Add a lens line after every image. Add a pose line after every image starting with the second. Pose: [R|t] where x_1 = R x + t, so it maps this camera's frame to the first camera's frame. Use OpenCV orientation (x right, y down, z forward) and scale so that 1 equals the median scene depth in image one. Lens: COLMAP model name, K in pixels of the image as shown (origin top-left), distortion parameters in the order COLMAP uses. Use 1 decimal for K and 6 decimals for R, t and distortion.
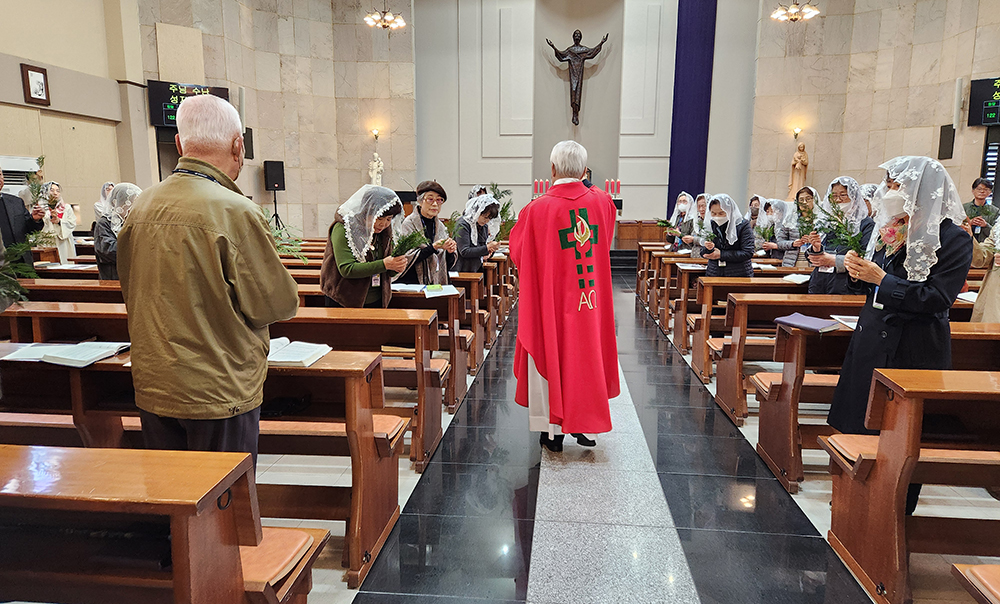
lens RADIAL K [[668.0, 0, 509.2], [0, 668.0, 289.4], [0, 0, 1]] dist [0.080910, -0.027111]
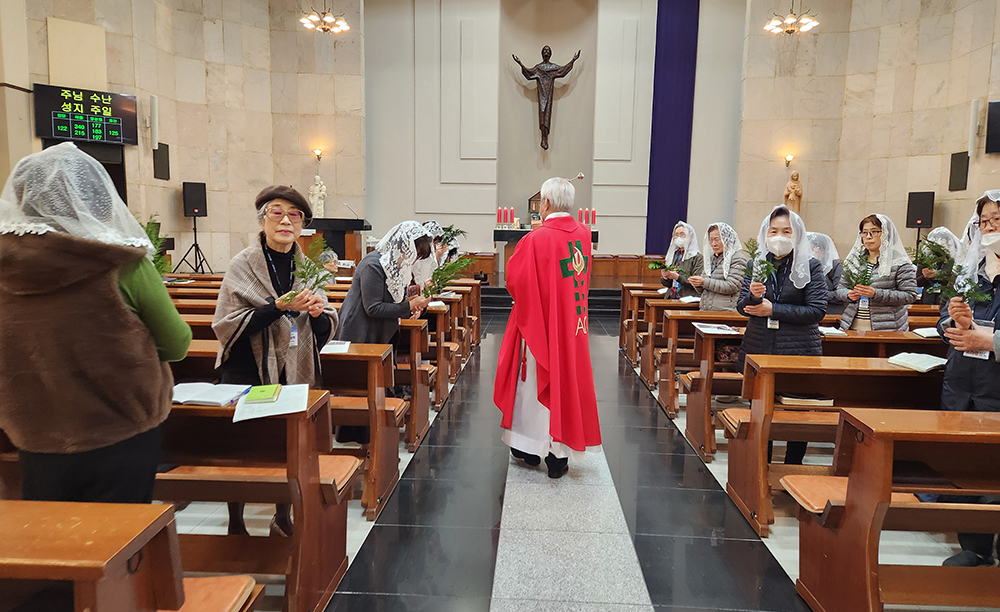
lens RADIAL K [[643.1, 0, 506.2], [0, 643.1, 291.7], [0, 0, 1]] dist [0.061067, -0.015268]
pose [[0.999094, 0.006383, 0.042068, 0.013865], [-0.004653, 0.999145, -0.041091, -0.019229], [-0.042294, 0.040858, 0.998269, 0.160841]]
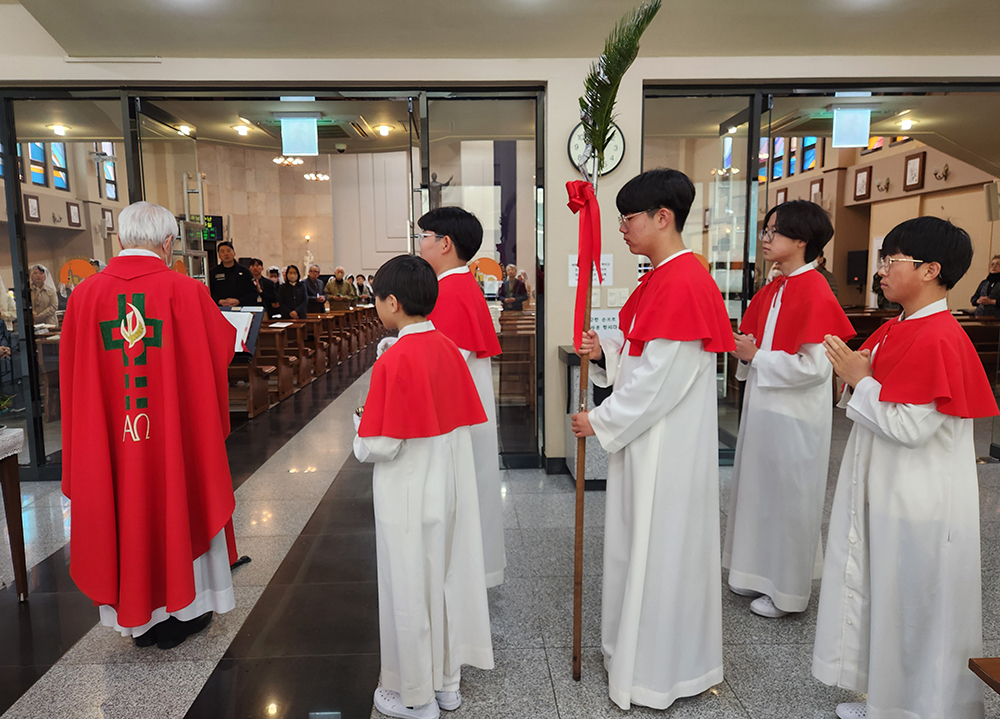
lens RADIAL K [[786.1, 0, 511.4], [0, 786.1, 358.2], [0, 0, 1]] dist [0.039130, -0.022614]
pose [[0.989874, -0.035740, 0.137379, 0.011114], [0.040495, 0.998668, -0.031976, 0.135300], [-0.136053, 0.037216, 0.990002, -0.941959]]
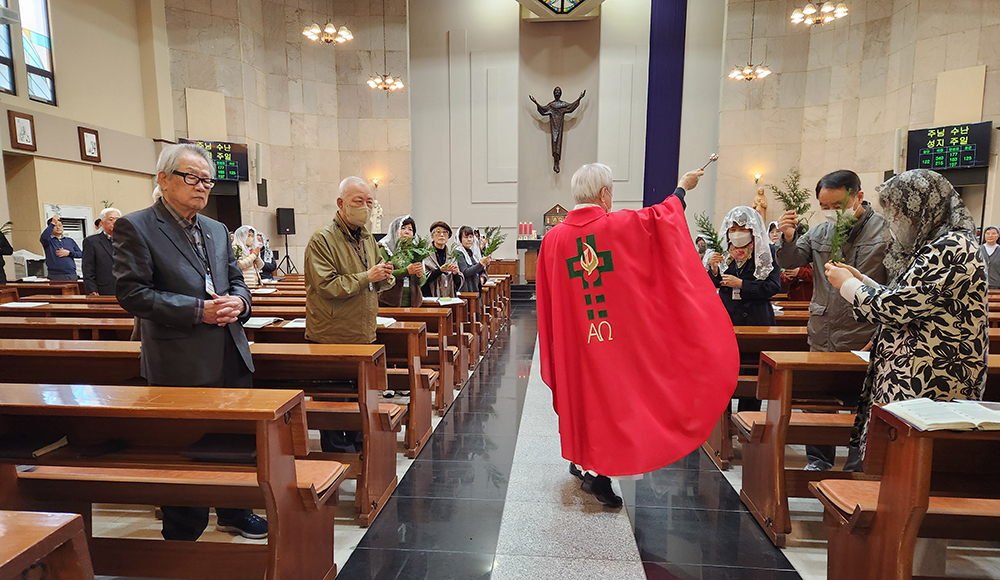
lens RADIAL K [[682.4, 0, 485.8], [0, 682.4, 322.2], [0, 0, 1]] dist [0.084085, 0.006465]
pose [[0.999896, -0.006041, -0.013113, -0.003645], [0.005768, 0.999767, -0.020806, 0.023832], [0.013236, 0.020728, 0.999698, -0.127886]]
